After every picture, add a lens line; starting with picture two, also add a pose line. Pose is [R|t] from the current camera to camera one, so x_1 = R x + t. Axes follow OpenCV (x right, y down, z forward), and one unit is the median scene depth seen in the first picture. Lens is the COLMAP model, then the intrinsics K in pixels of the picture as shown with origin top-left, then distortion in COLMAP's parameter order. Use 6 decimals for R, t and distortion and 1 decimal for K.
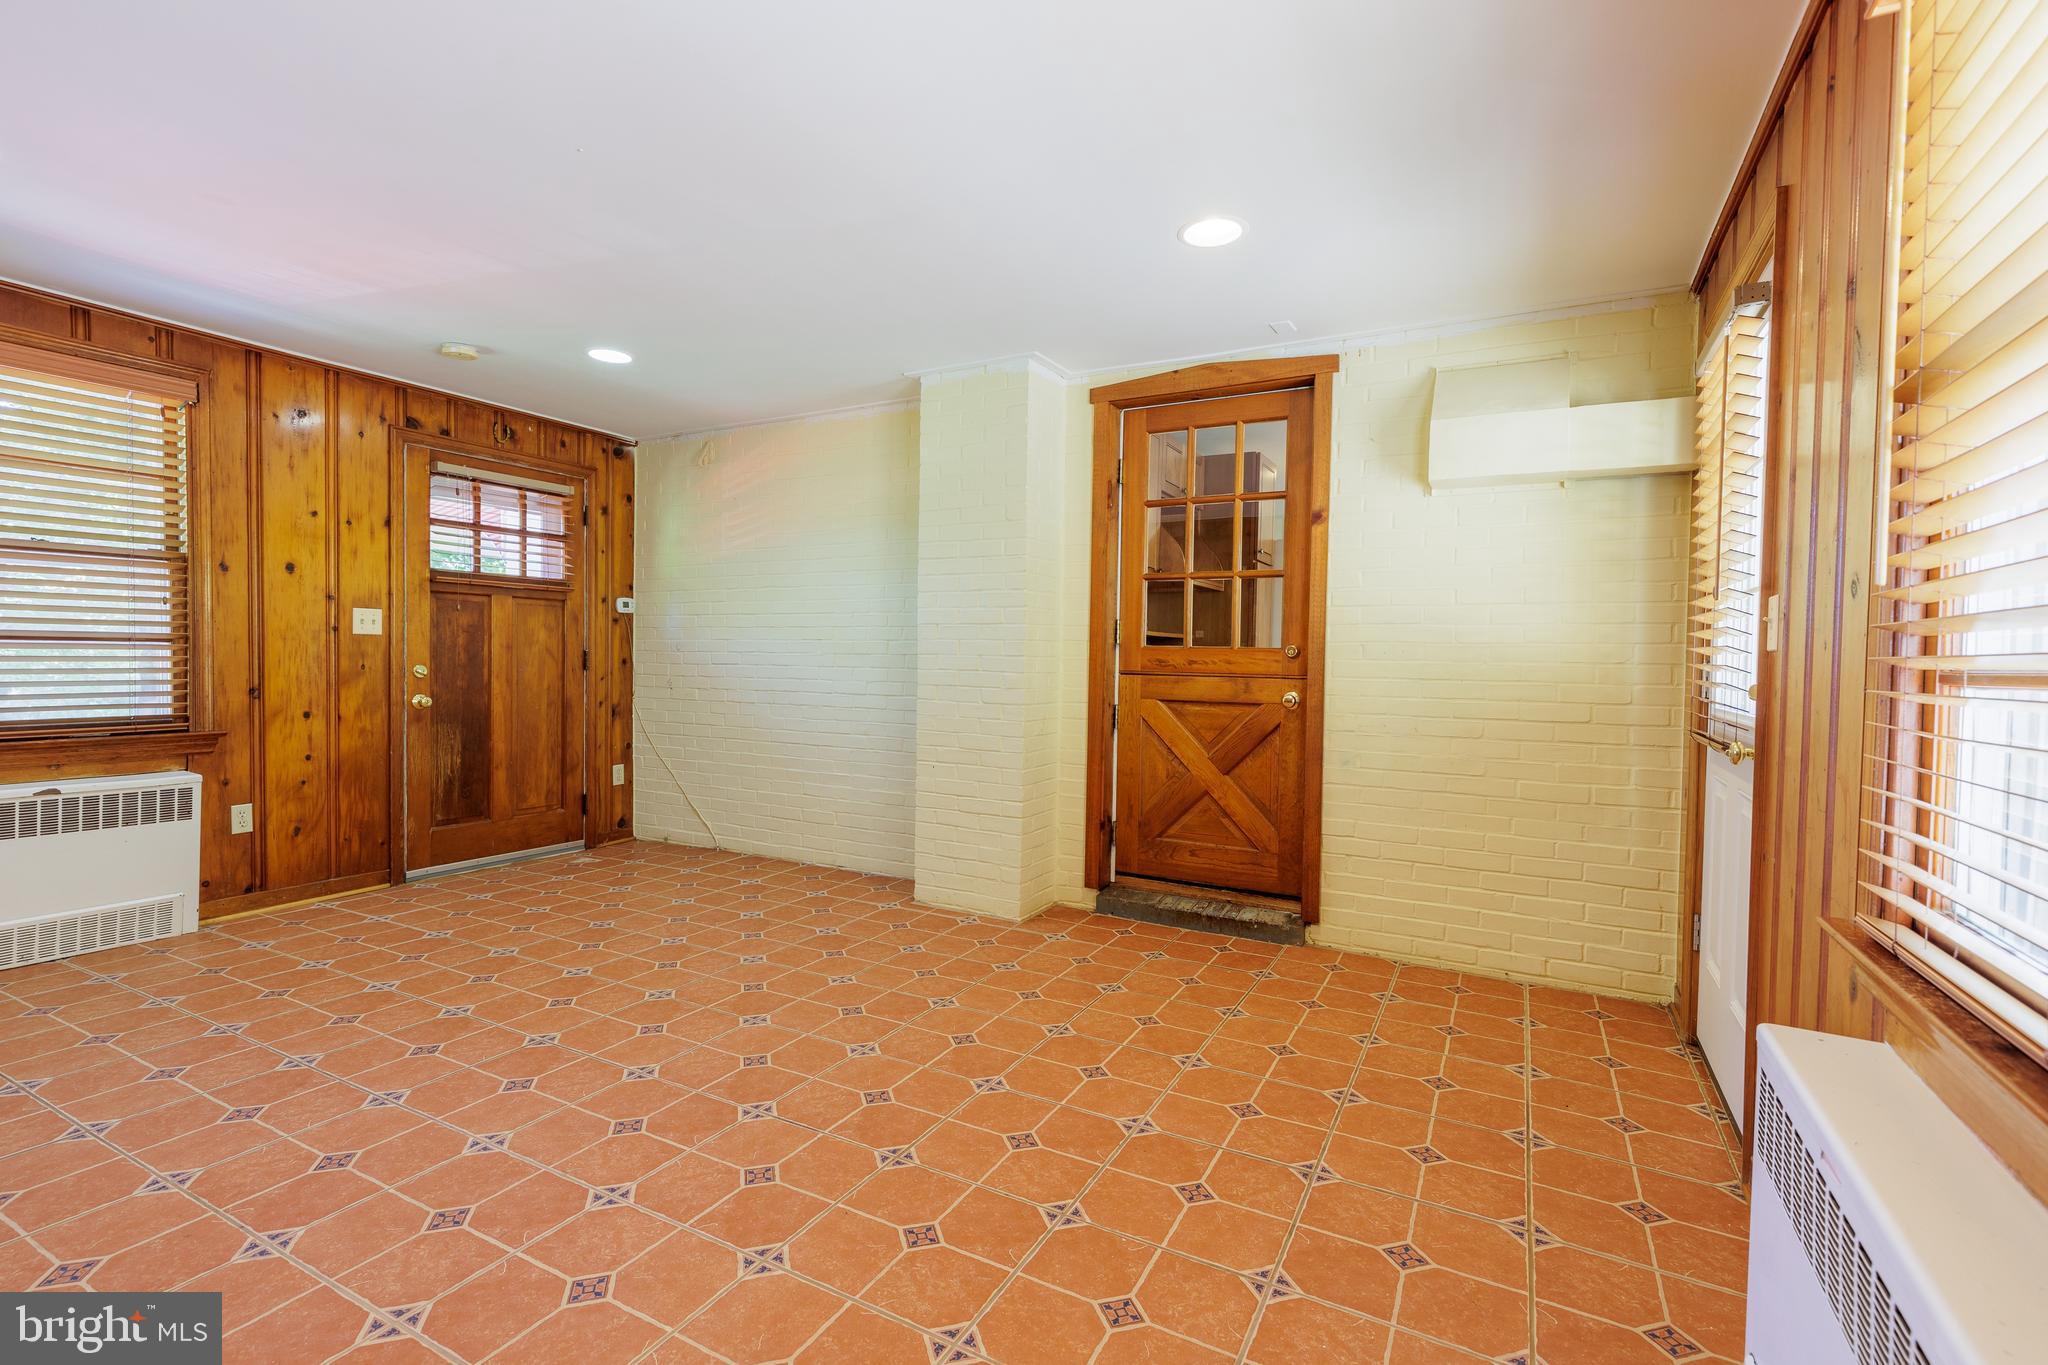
lens RADIAL K [[926.4, 0, 1020.6], [0, 926.4, 677.8], [0, 0, 1]] dist [0.009470, -0.001925]
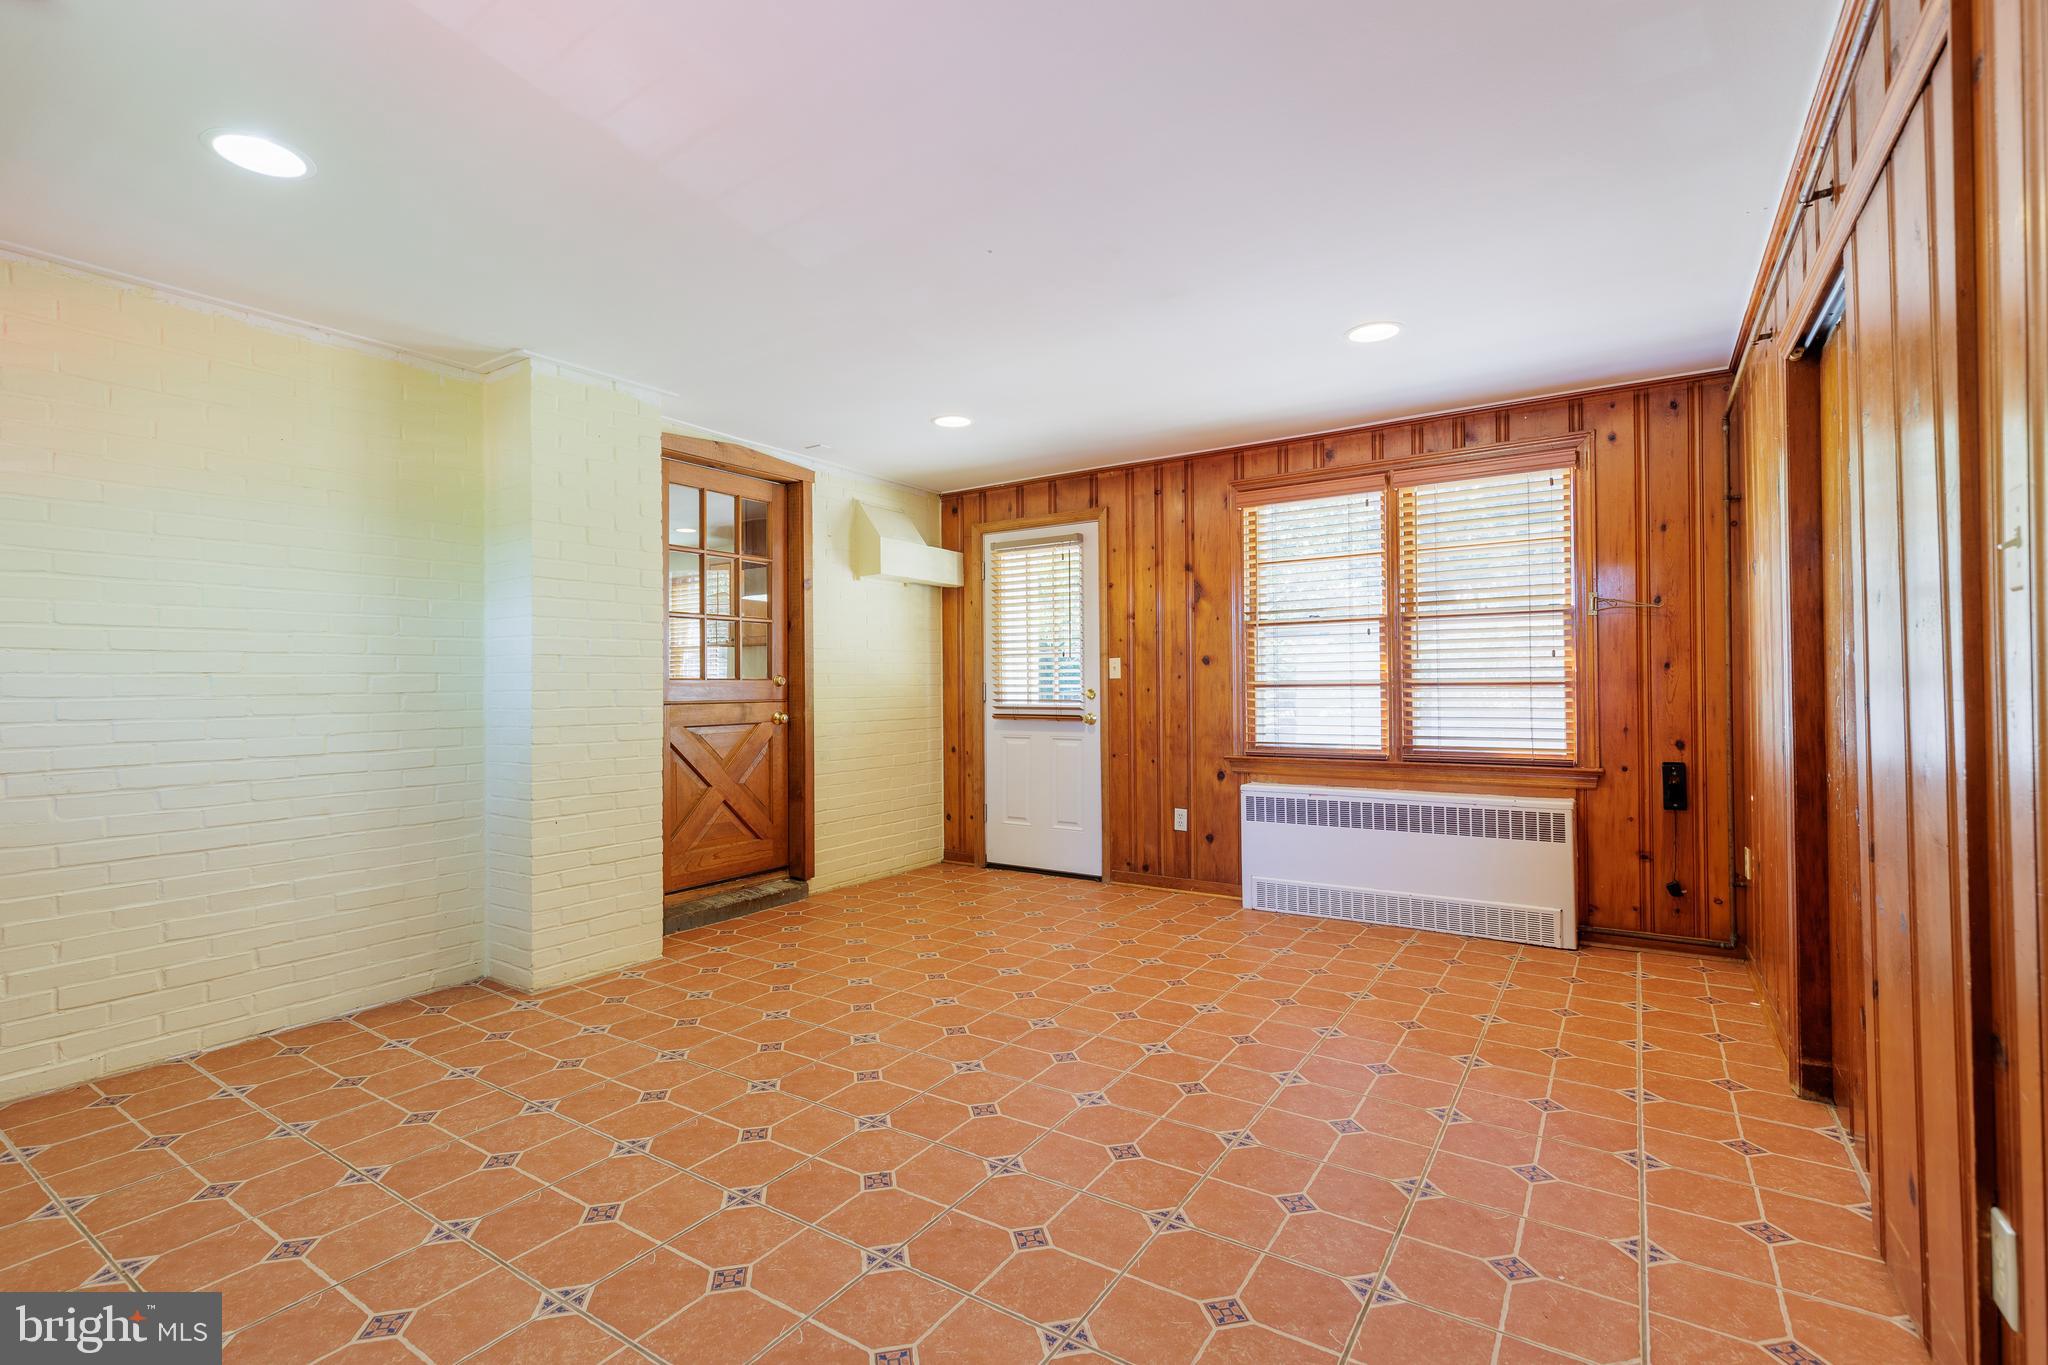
lens RADIAL K [[926.4, 0, 1020.6], [0, 926.4, 677.8], [0, 0, 1]] dist [0.009470, -0.001925]
pose [[0.088710, -0.011008, 0.995997, -1.261257], [0.033141, 0.999418, 0.008094, -0.041640], [-0.995506, 0.032290, 0.089023, 0.687851]]
